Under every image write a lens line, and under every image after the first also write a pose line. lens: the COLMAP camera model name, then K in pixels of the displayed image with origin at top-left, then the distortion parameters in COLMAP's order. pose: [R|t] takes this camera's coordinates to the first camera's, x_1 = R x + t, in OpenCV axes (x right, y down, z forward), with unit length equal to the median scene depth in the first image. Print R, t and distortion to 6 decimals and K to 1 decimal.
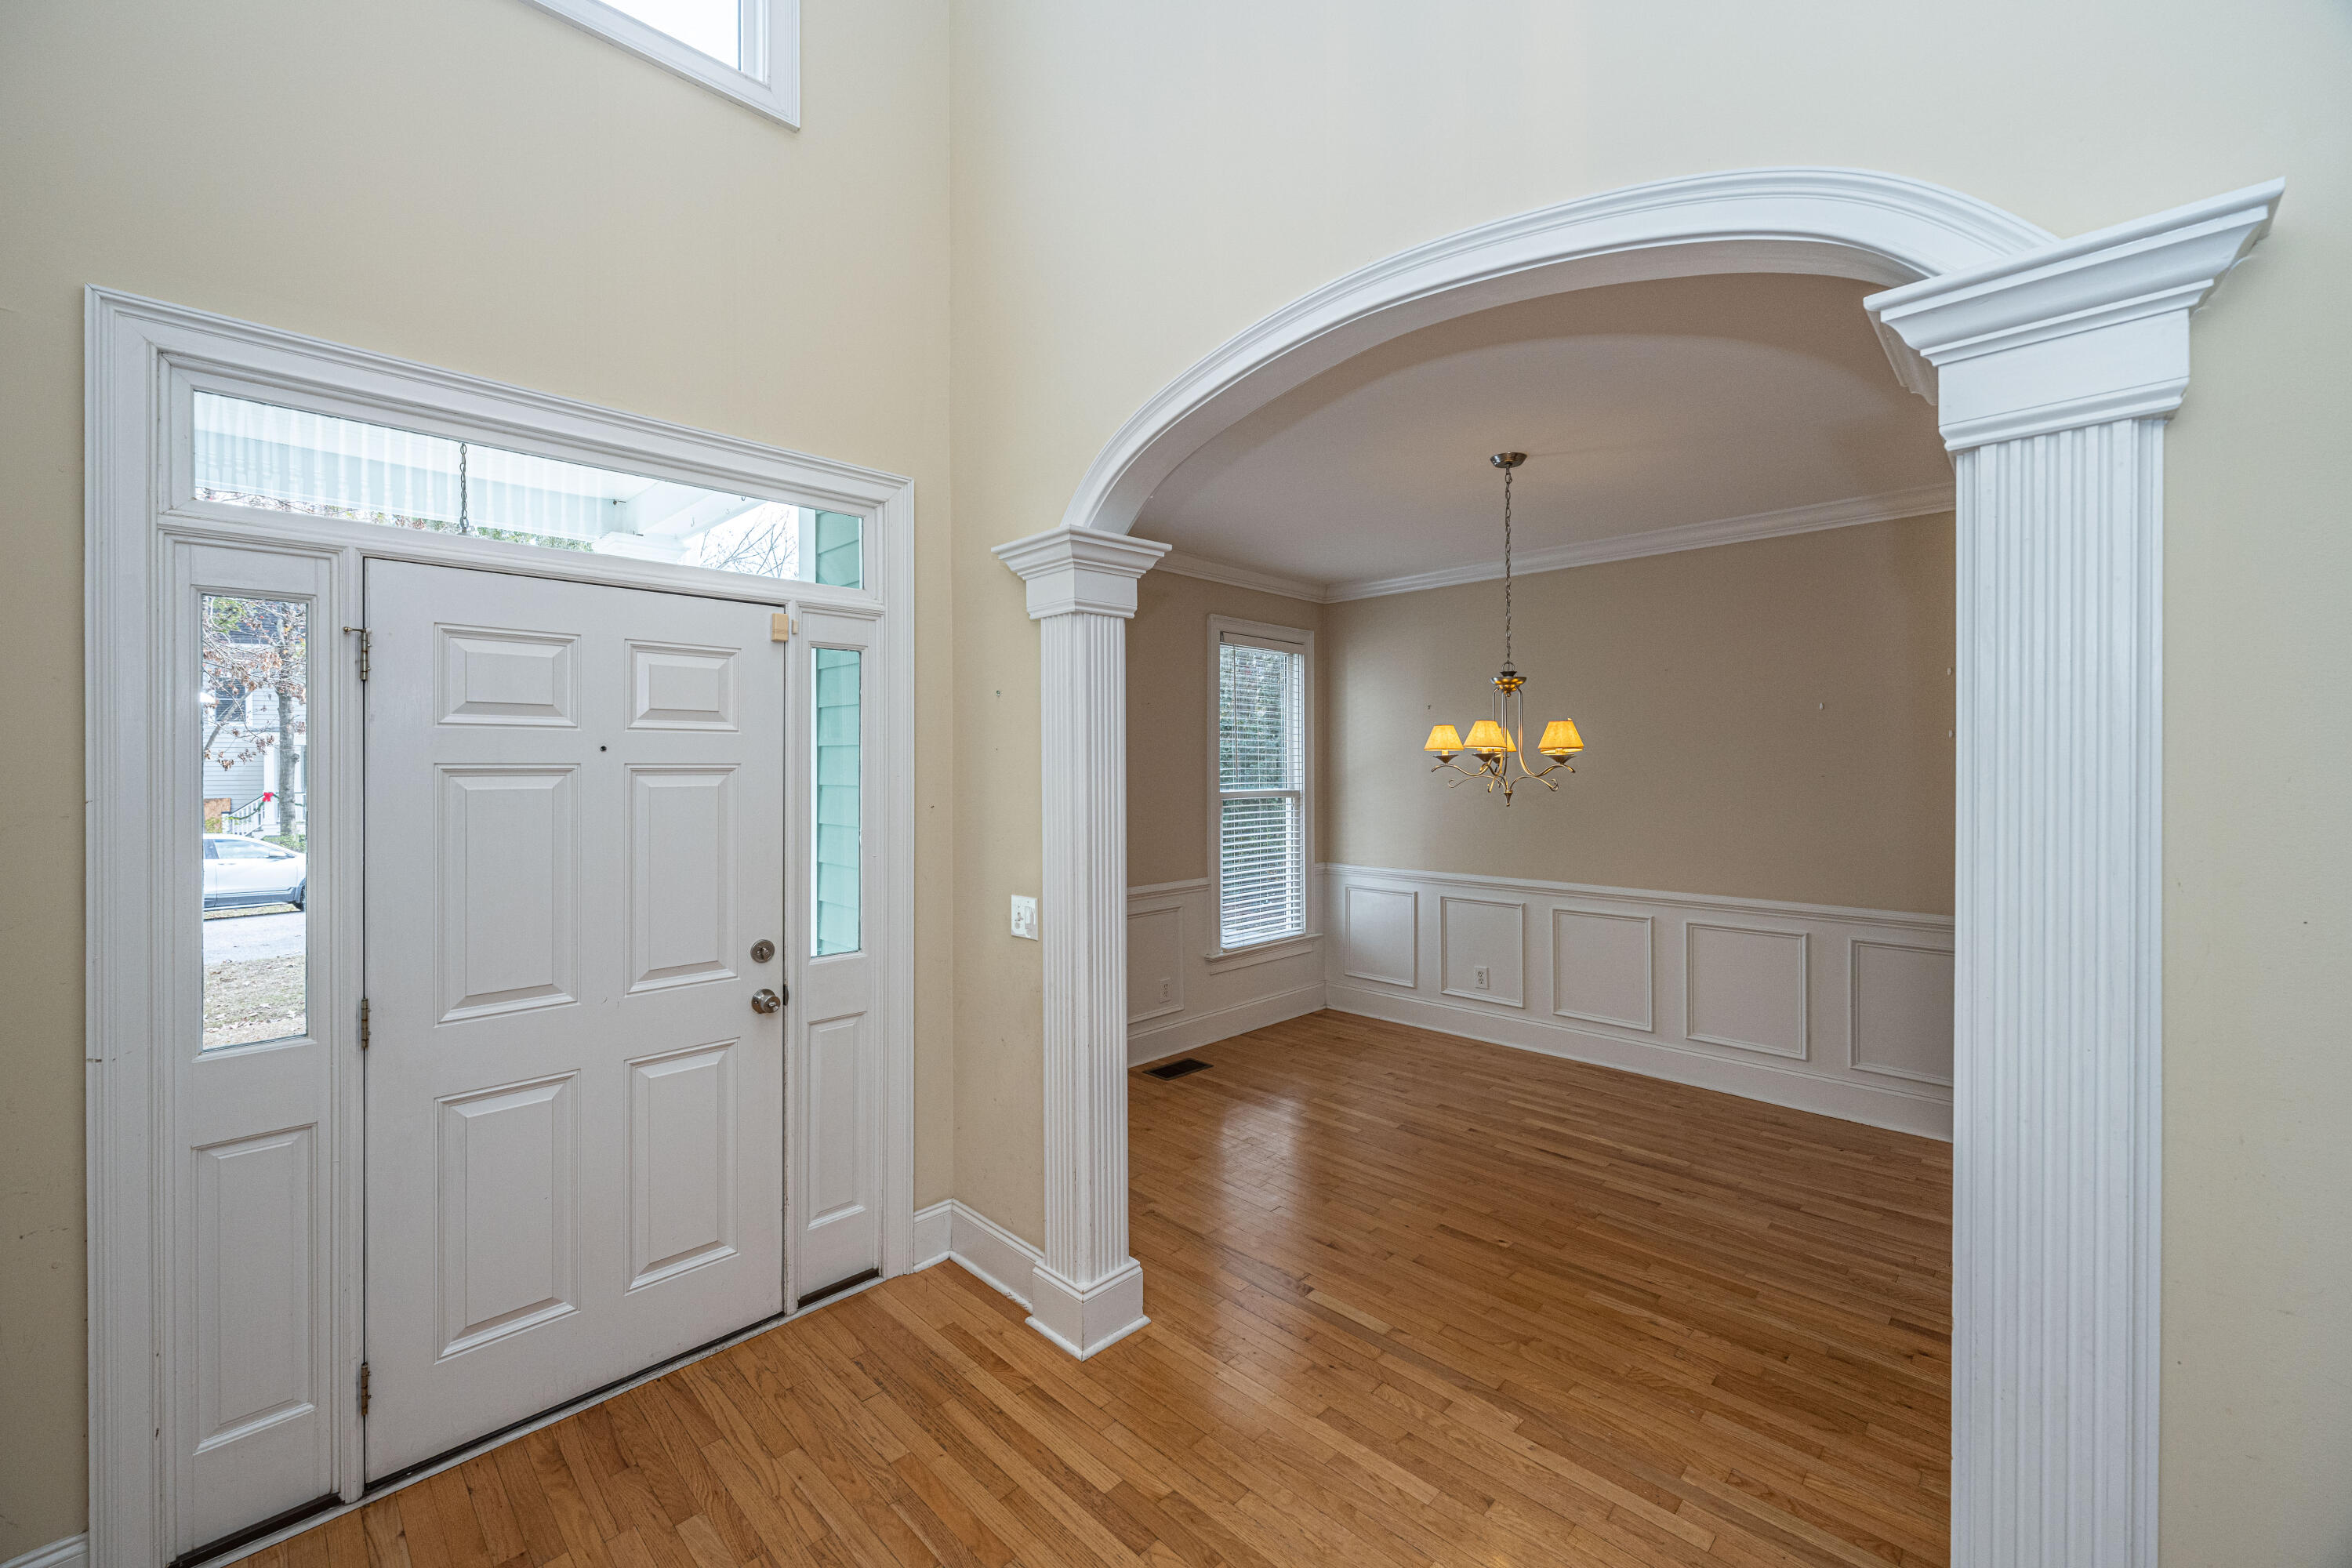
lens RADIAL K [[968.0, 0, 1169.4], [0, 968.0, 773.7], [0, 0, 1]] dist [-0.000599, -0.000004]
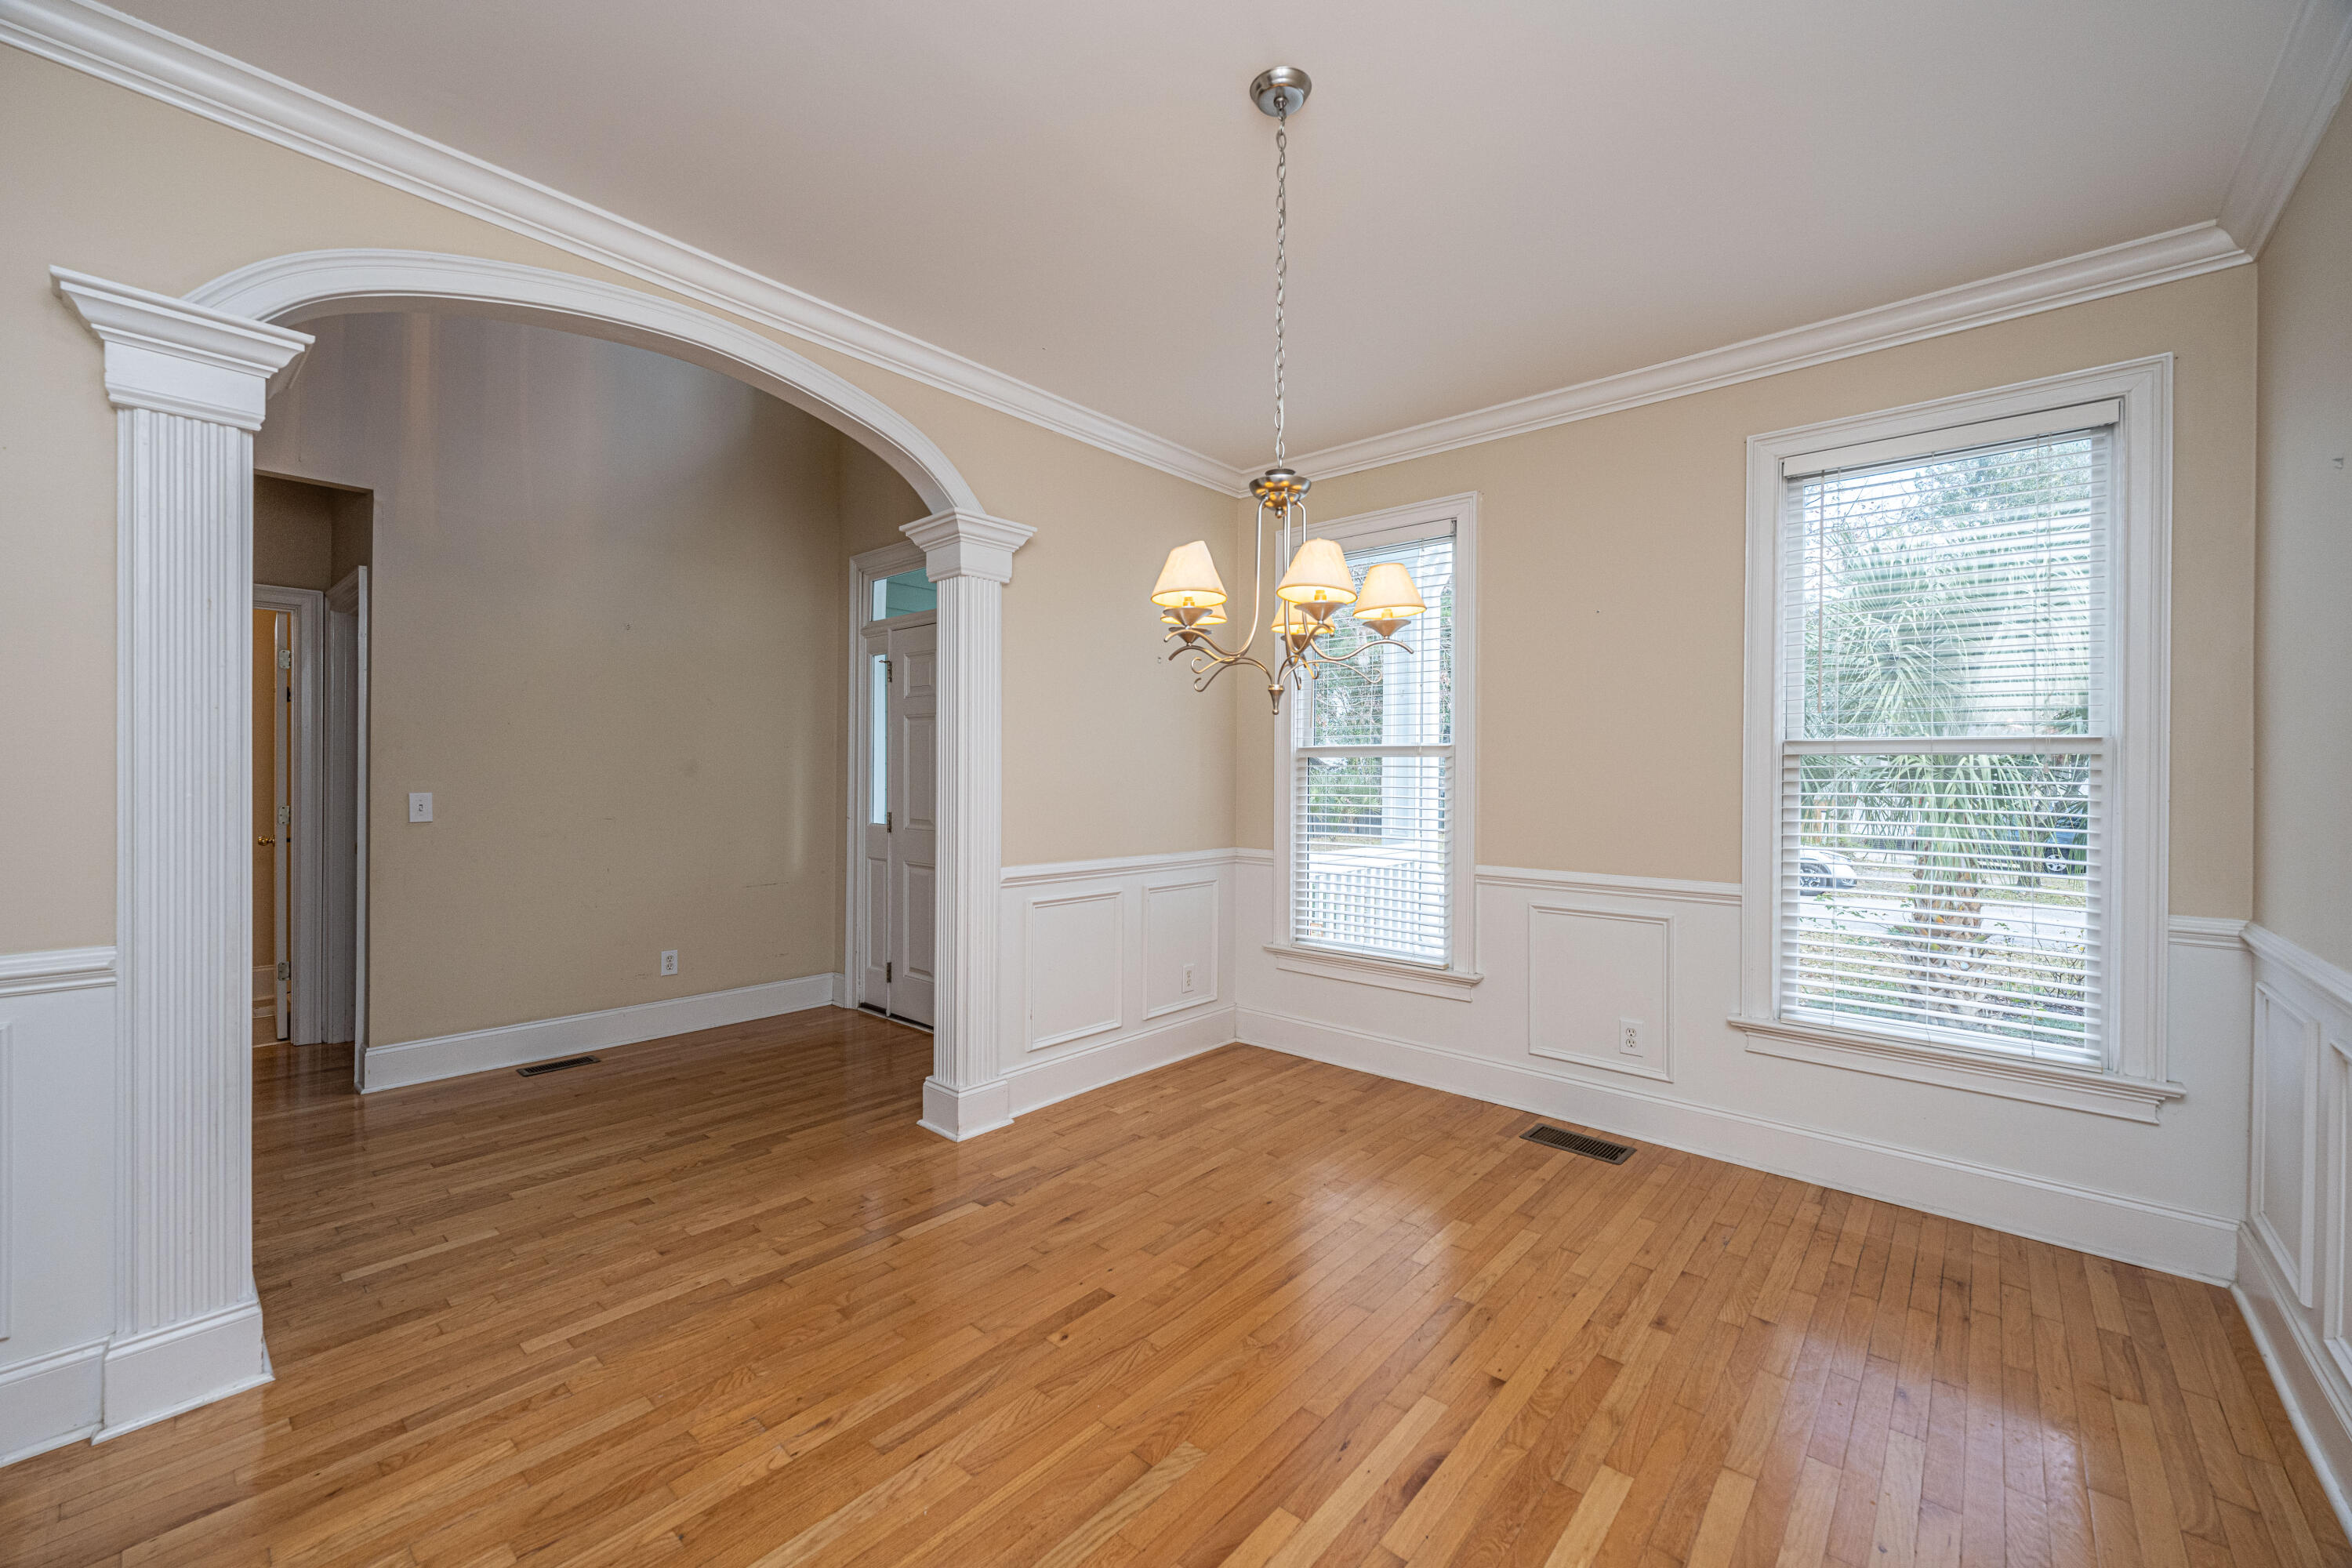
lens RADIAL K [[925.6, 0, 1176.0], [0, 925.6, 784.0], [0, 0, 1]] dist [0.000841, 0.000141]
pose [[0.040399, 0.009556, -0.999138, 1.131415], [-0.016414, 0.999826, 0.008899, 0.075433], [0.999049, 0.016040, 0.040549, 1.158136]]
